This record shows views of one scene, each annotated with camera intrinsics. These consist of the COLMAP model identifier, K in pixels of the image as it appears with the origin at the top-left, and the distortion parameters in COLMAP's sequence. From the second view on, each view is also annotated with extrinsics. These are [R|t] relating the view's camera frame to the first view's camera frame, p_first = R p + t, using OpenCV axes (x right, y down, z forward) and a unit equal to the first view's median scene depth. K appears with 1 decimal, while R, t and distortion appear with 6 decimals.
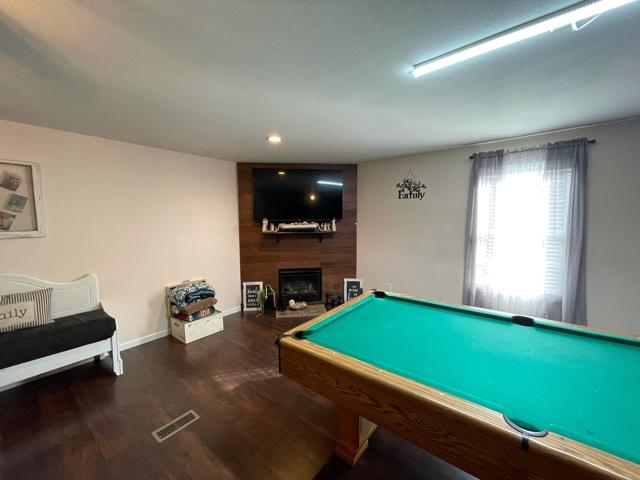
lens RADIAL K [[258.7, 0, 318.6], [0, 258.7, 240.0], [0, 0, 1]] dist [-0.000146, 0.000008]
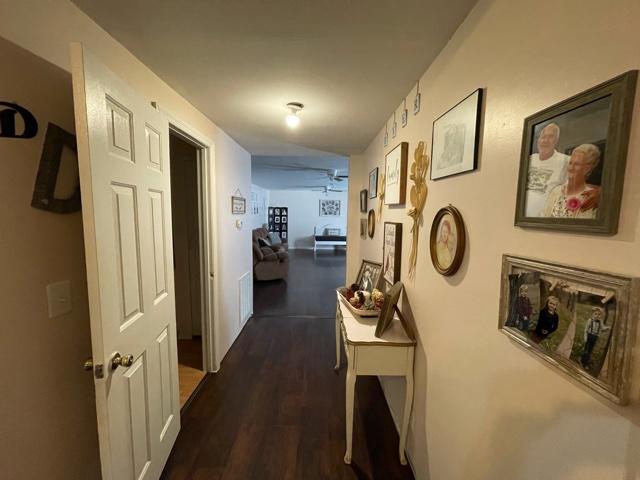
lens RADIAL K [[258.7, 0, 318.6], [0, 258.7, 240.0], [0, 0, 1]] dist [-0.000146, 0.000008]
pose [[0.616745, 0.101656, -0.780571, 1.601437], [-0.086777, 0.994363, 0.060934, 0.105649], [0.782365, 0.030155, 0.622090, -1.483034]]
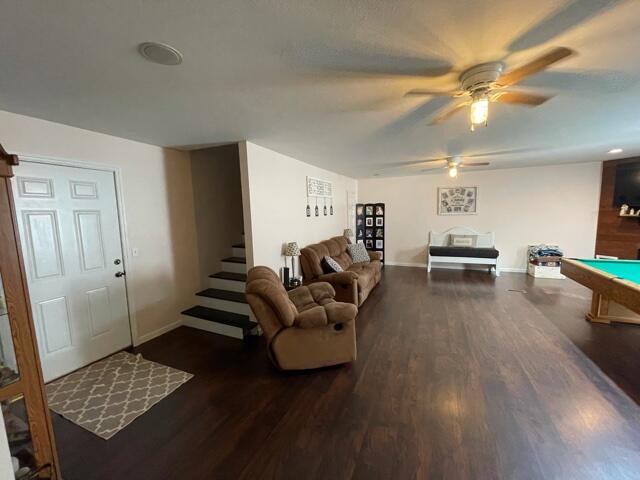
lens RADIAL K [[258.7, 0, 318.6], [0, 258.7, 240.0], [0, 0, 1]] dist [-0.000146, 0.000008]
pose [[0.236243, 0.112390, -0.965172, 0.786537], [-0.055850, 0.993217, 0.101985, 0.047123], [0.970088, 0.029812, 0.240917, -0.836321]]
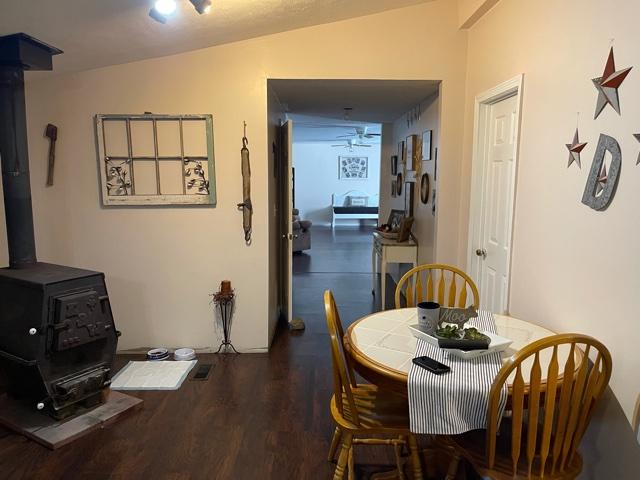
lens RADIAL K [[490.6, 0, 320.0], [0, 490.6, 240.0], [0, 0, 1]] dist [0.010449, 0.002988]
pose [[0.615978, 0.118629, -0.778780, 2.438497], [-0.076572, 0.992931, 0.090686, 0.159836], [0.784033, 0.003773, 0.620708, -2.330646]]
